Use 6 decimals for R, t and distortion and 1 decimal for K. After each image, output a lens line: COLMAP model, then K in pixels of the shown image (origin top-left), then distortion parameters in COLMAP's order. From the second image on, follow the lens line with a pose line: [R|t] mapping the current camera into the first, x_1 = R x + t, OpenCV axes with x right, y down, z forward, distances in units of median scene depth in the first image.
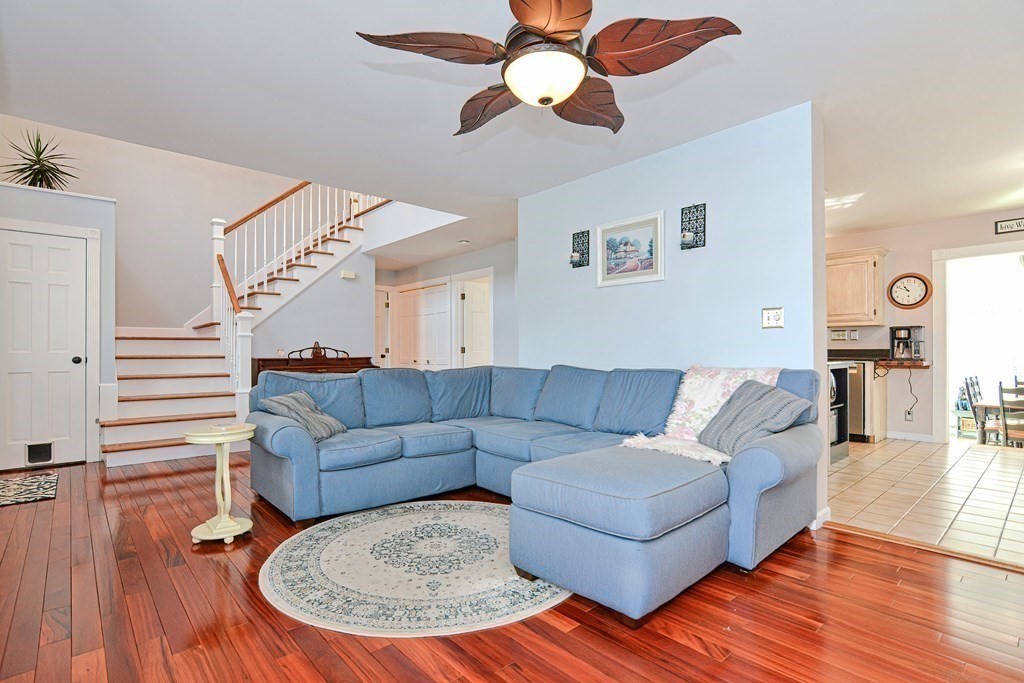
lens RADIAL K [[504.5, 0, 508.5], [0, 504.5, 349.0], [0, 0, 1]] dist [-0.013287, 0.008042]
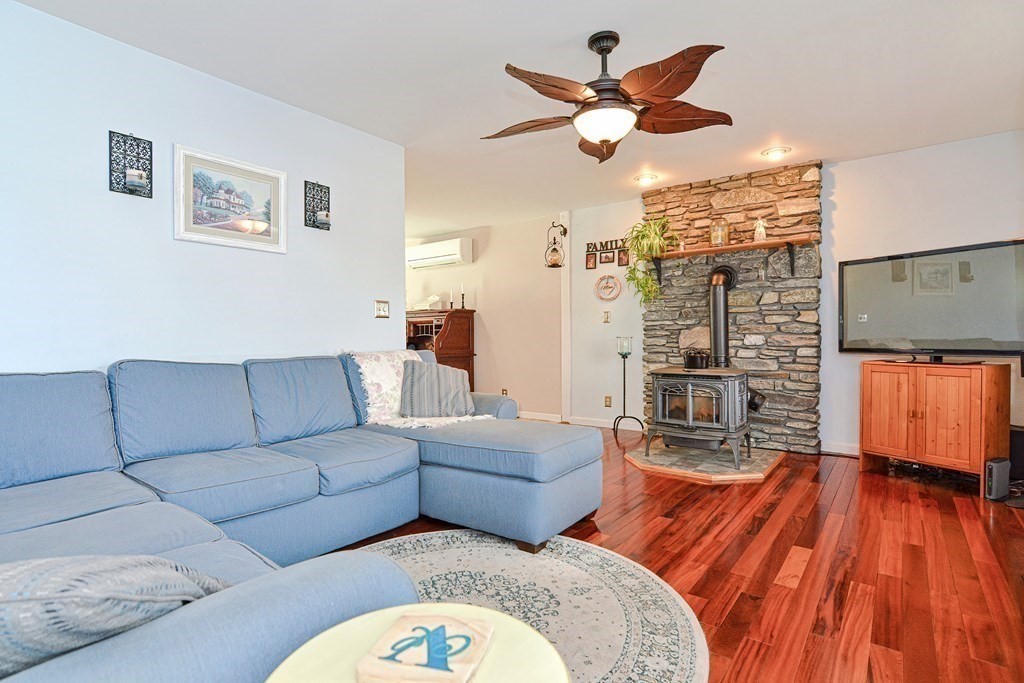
lens RADIAL K [[504.5, 0, 516.6], [0, 504.5, 344.5], [0, 0, 1]] dist [-0.013287, 0.008042]
pose [[-0.189917, -0.012230, 0.981724, -0.641783], [-0.002710, 0.999925, 0.011933, 0.006983], [-0.981796, -0.000395, -0.189936, 0.809644]]
